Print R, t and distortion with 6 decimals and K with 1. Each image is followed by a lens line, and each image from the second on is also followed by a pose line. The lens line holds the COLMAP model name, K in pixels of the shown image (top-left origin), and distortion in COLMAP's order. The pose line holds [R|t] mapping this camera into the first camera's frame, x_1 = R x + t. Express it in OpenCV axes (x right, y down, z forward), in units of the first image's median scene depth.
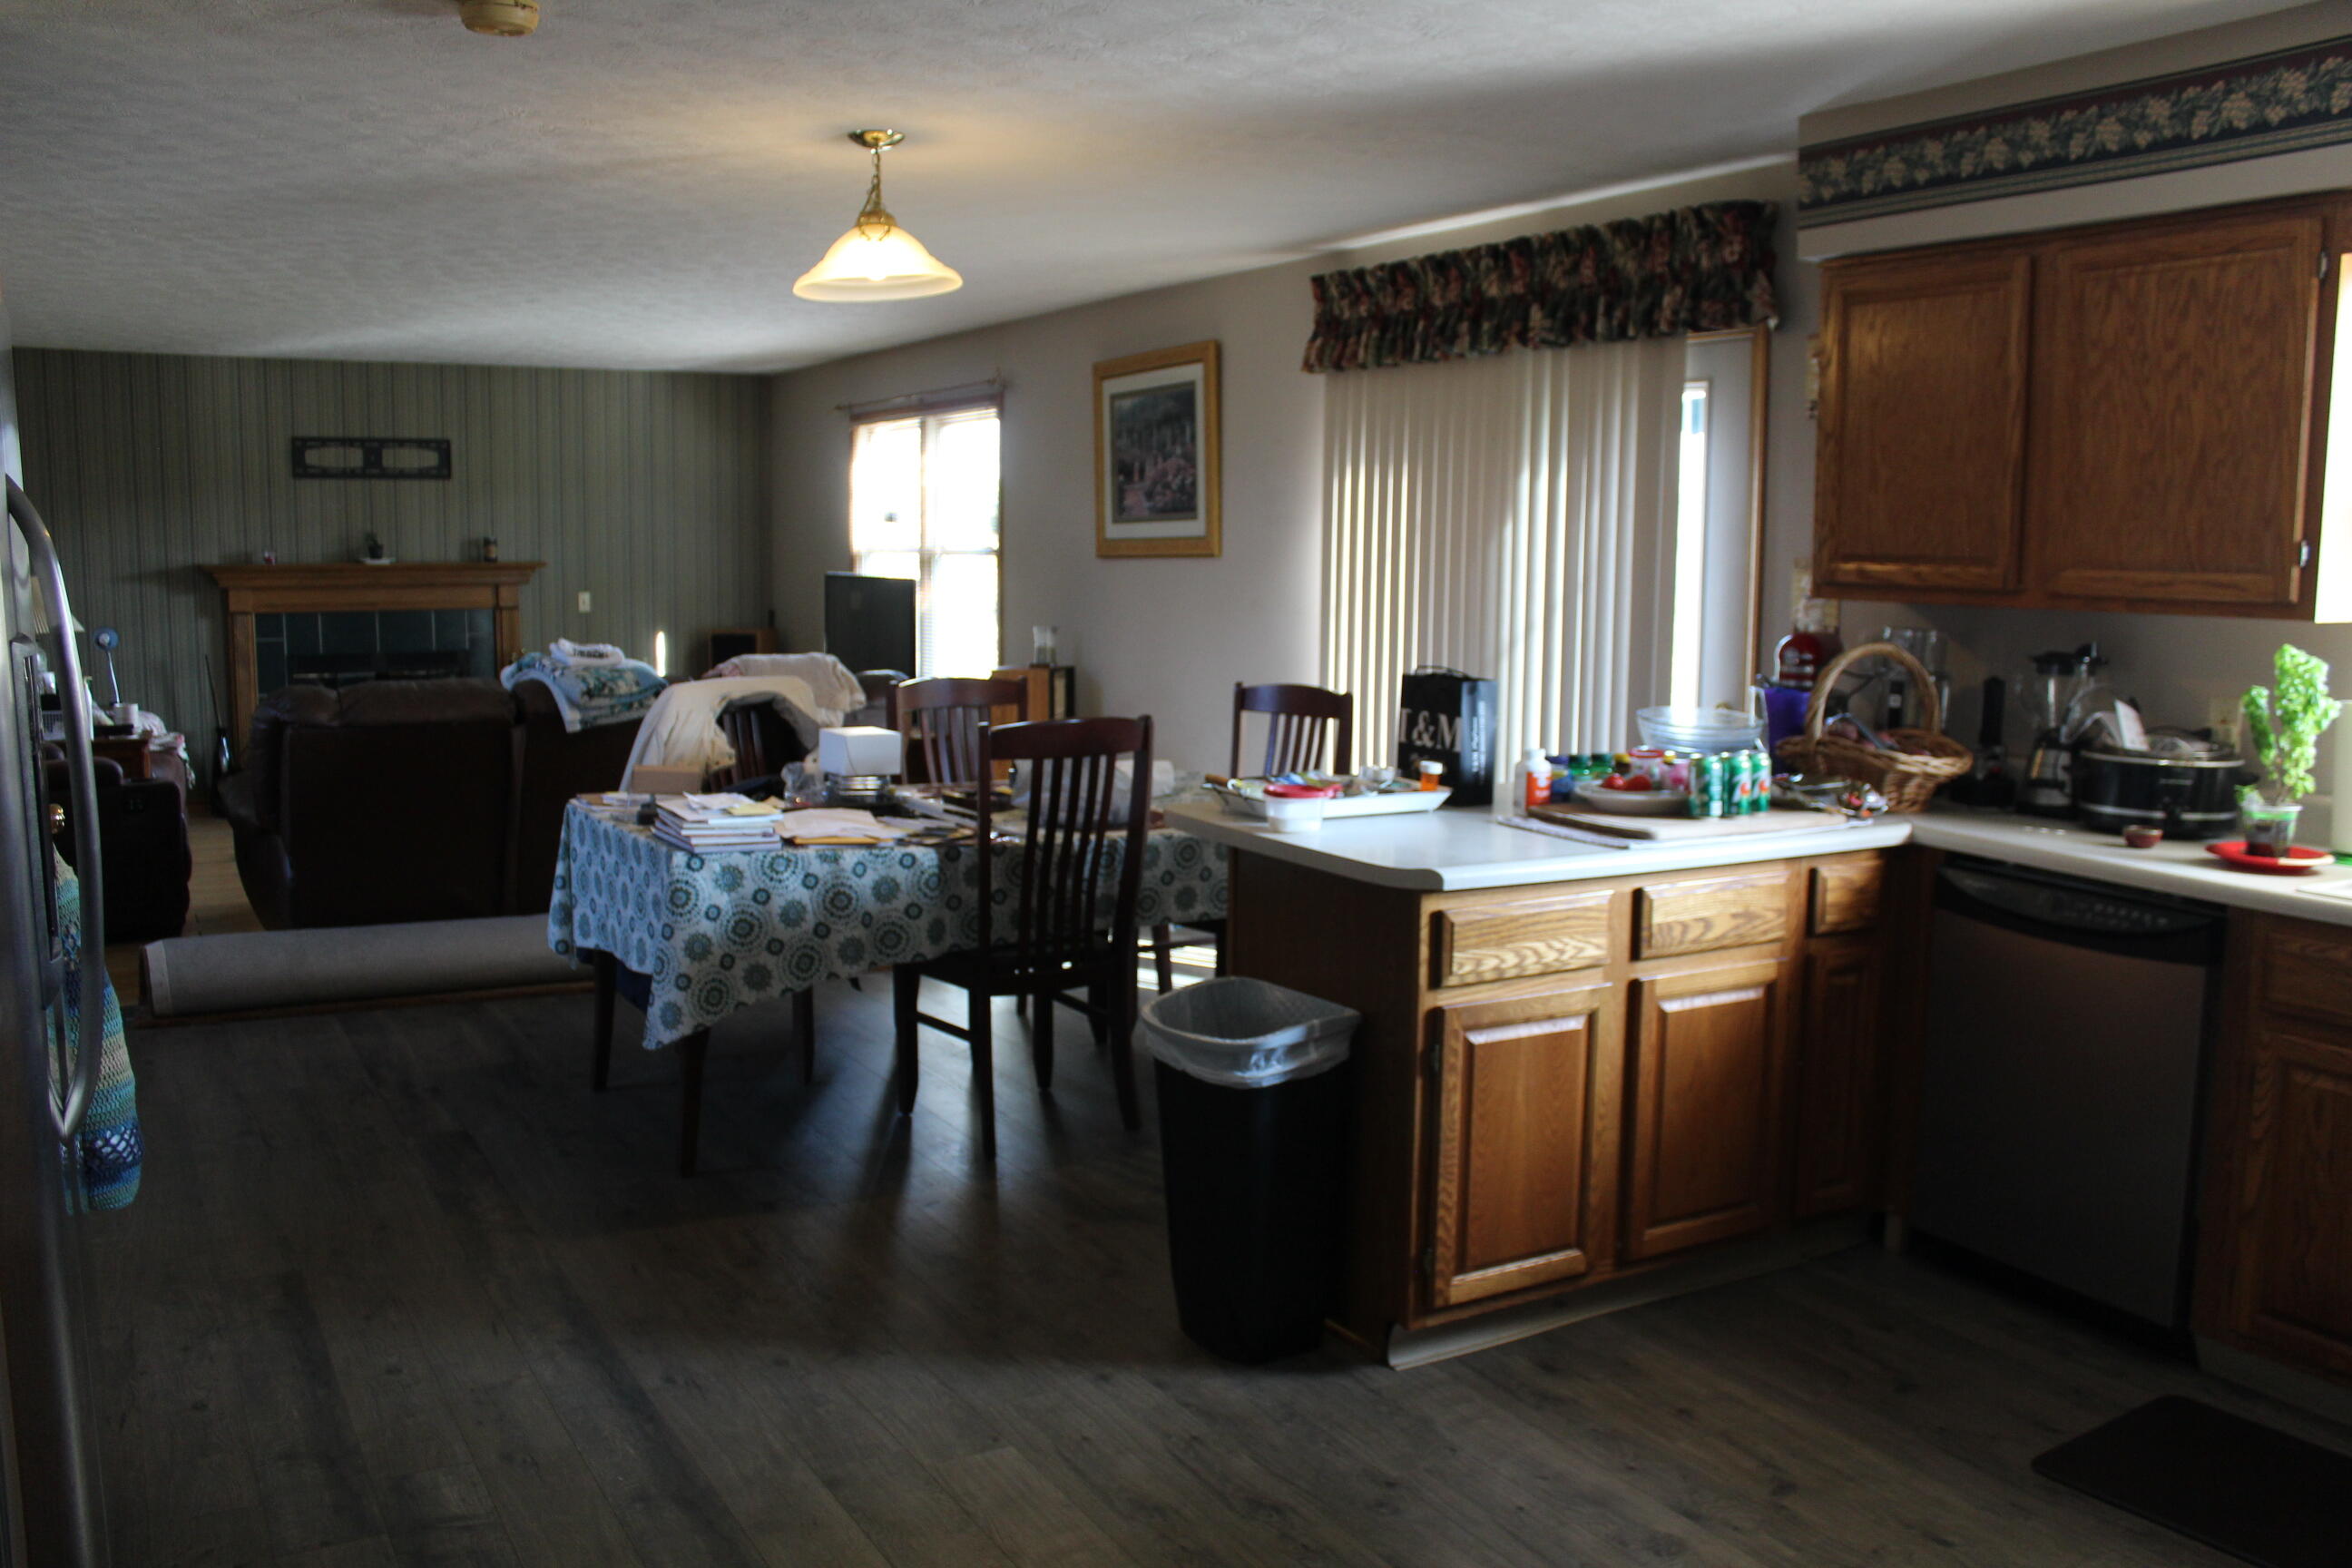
lens RADIAL K [[1960.6, 0, 1176.0], [0, 1960.6, 784.0], [0, 0, 1]] dist [-0.182824, 0.158623]
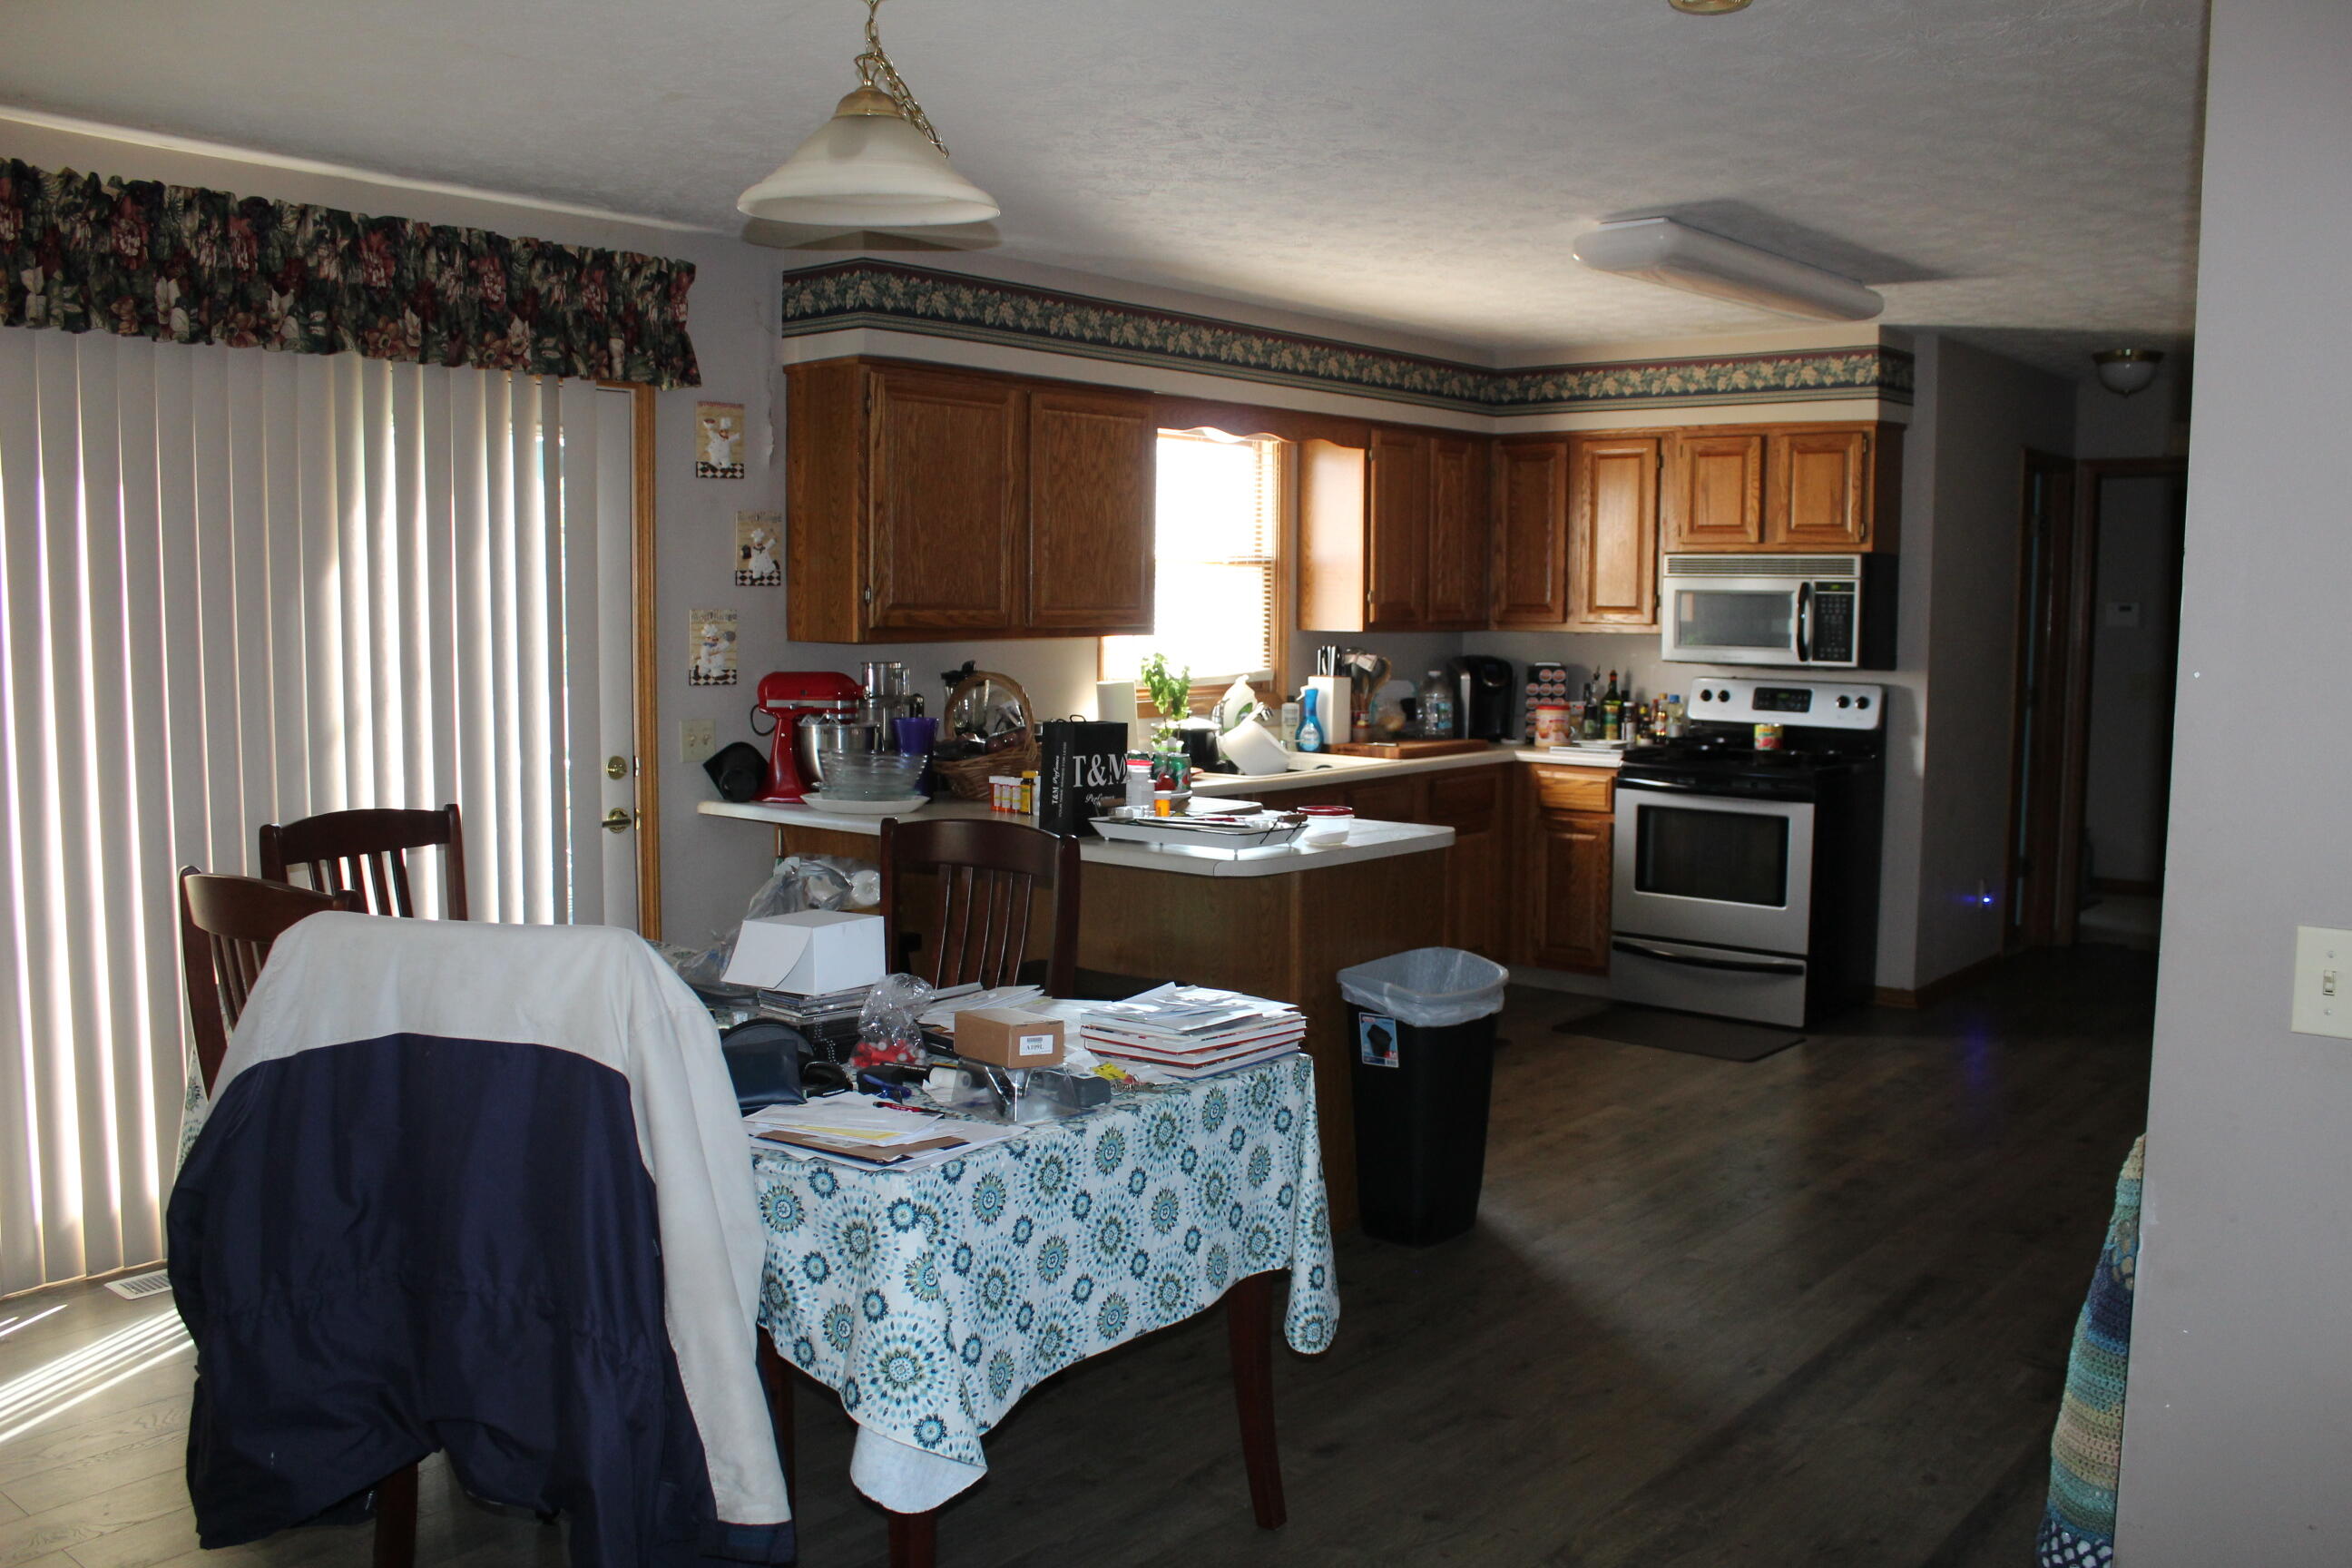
lens RADIAL K [[1972.1, 0, 1208.8], [0, 1972.1, 794.3], [0, 0, 1]] dist [-0.179273, 0.175615]
pose [[-0.352708, -0.111665, 0.929047, -0.906494], [0.099058, 0.982820, 0.155735, -0.178132], [-0.930475, 0.146958, -0.335587, 1.272688]]
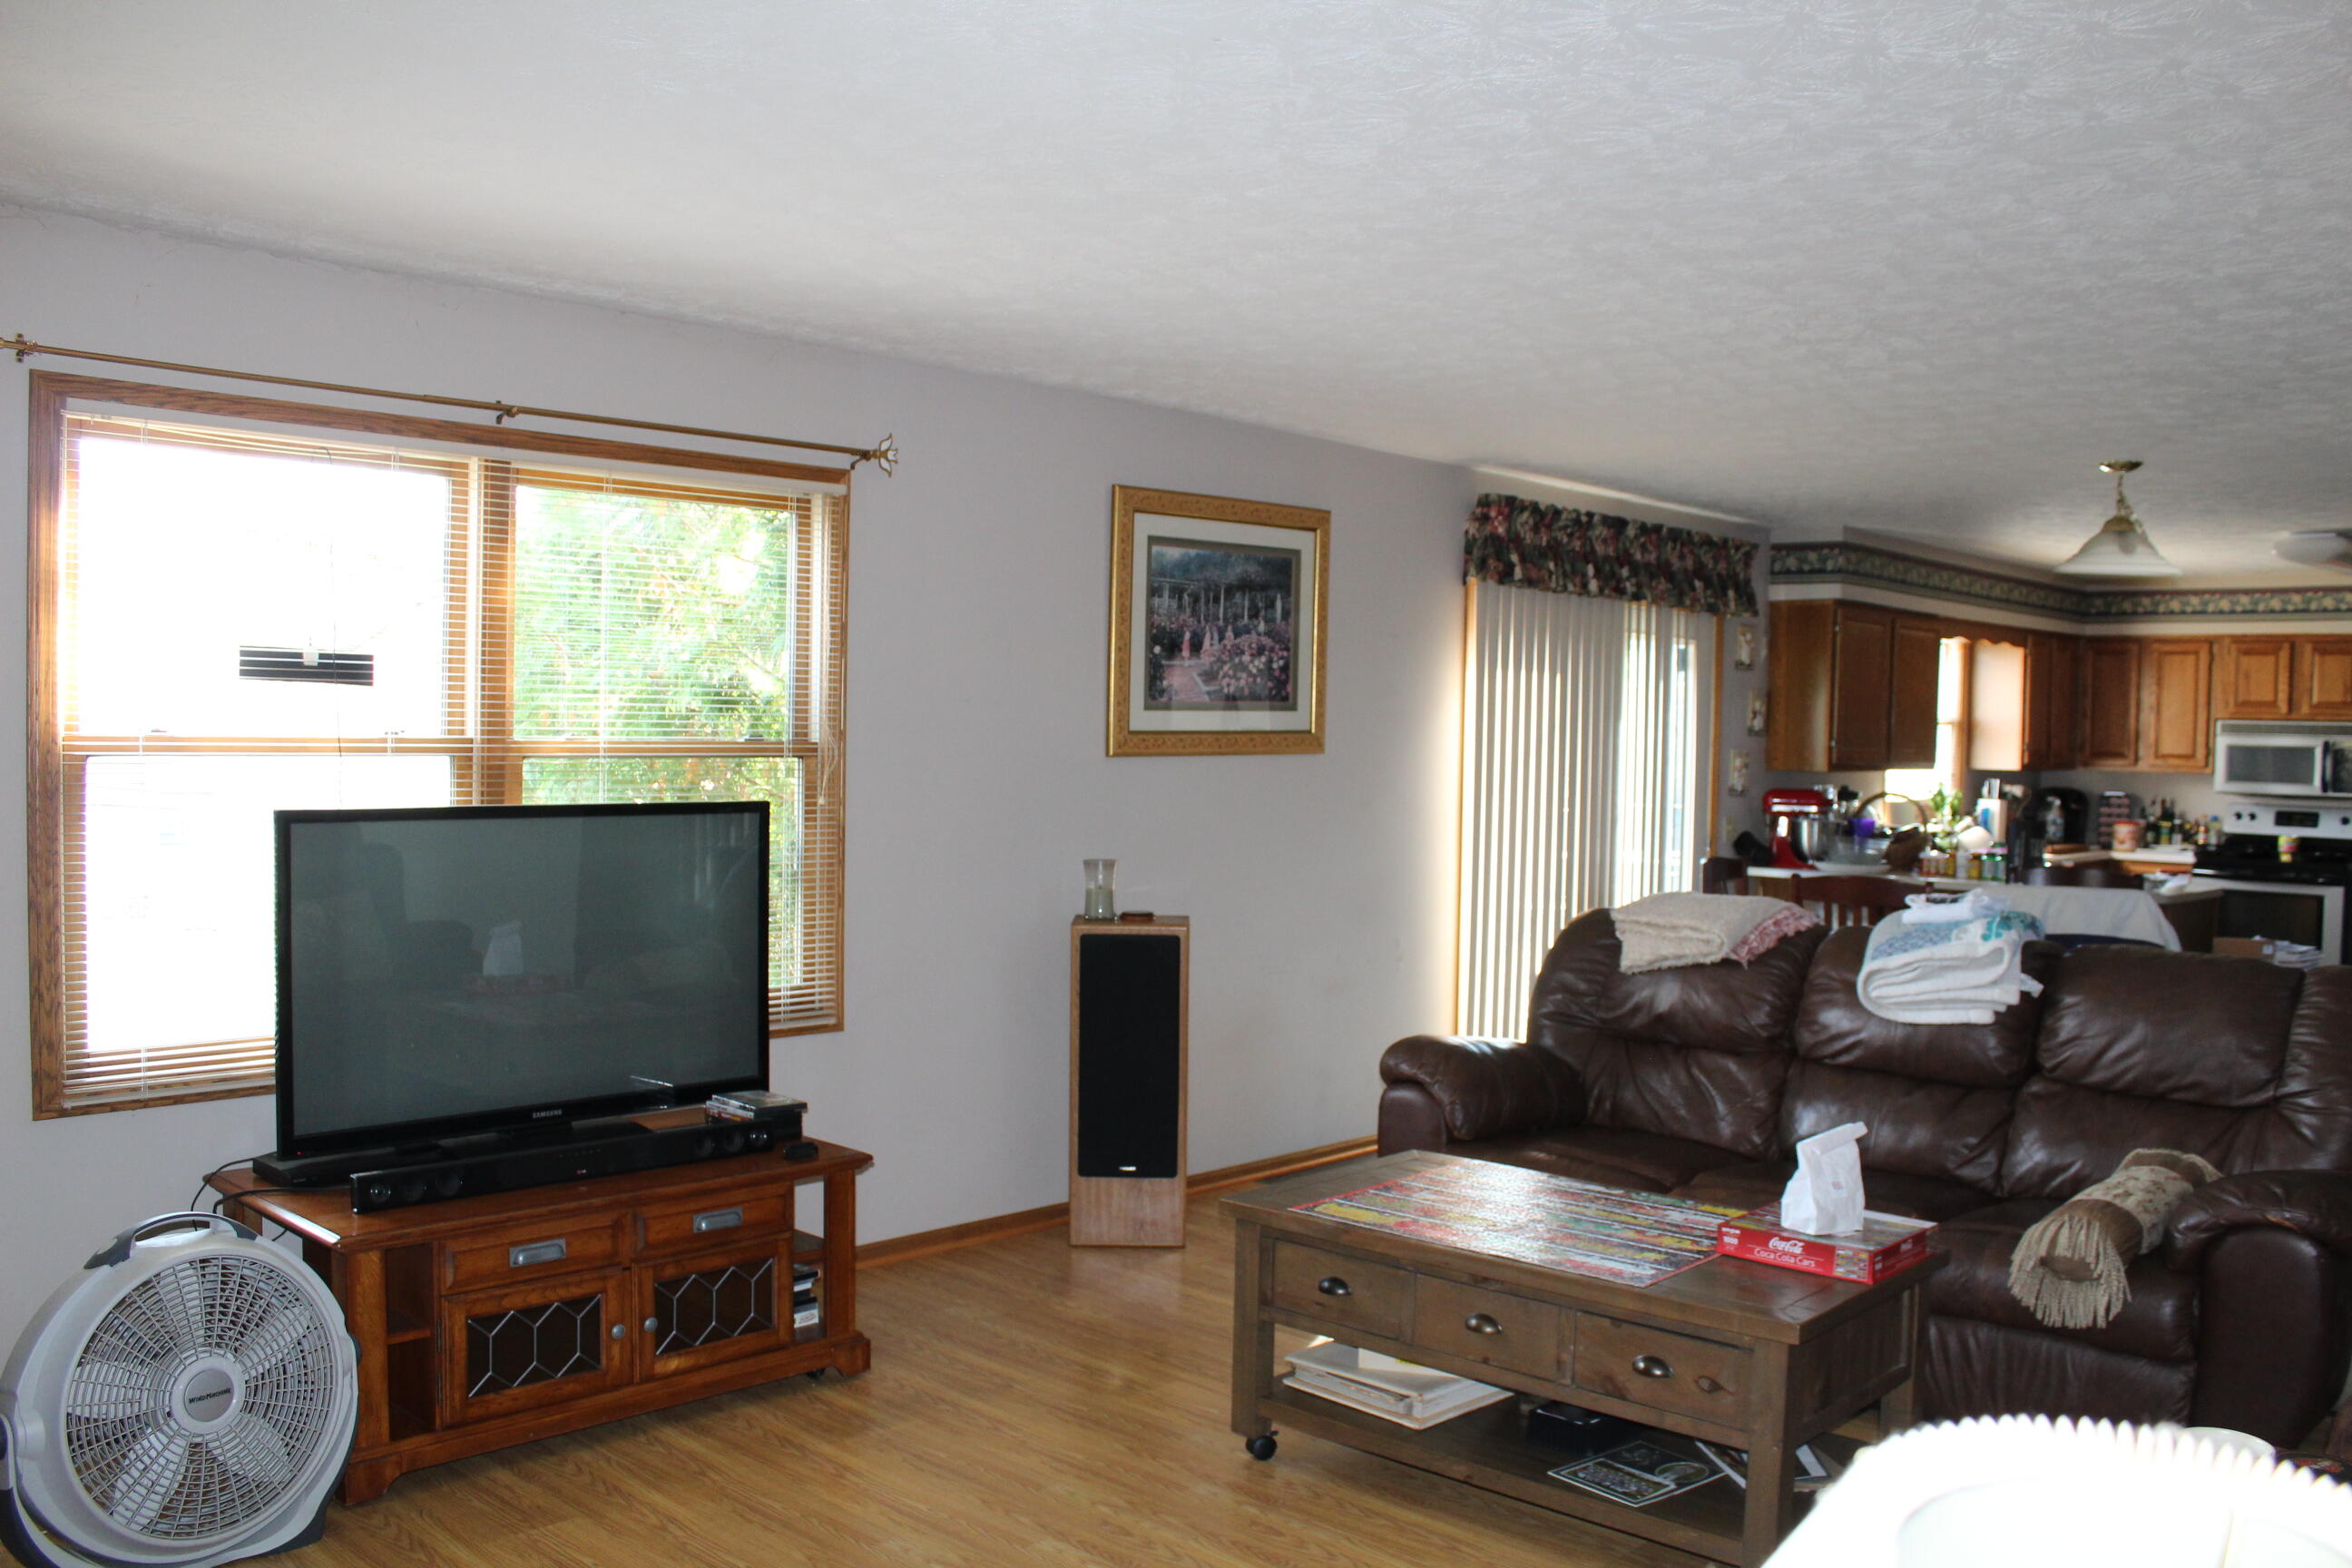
lens RADIAL K [[1972.1, 0, 1208.8], [0, 1972.1, 794.3], [0, 0, 1]] dist [-0.179273, 0.175615]
pose [[-0.290124, -0.054125, 0.955457, -1.418186], [0.088915, 0.992556, 0.083226, -0.304848], [-0.952849, 0.109100, -0.283152, 2.248797]]
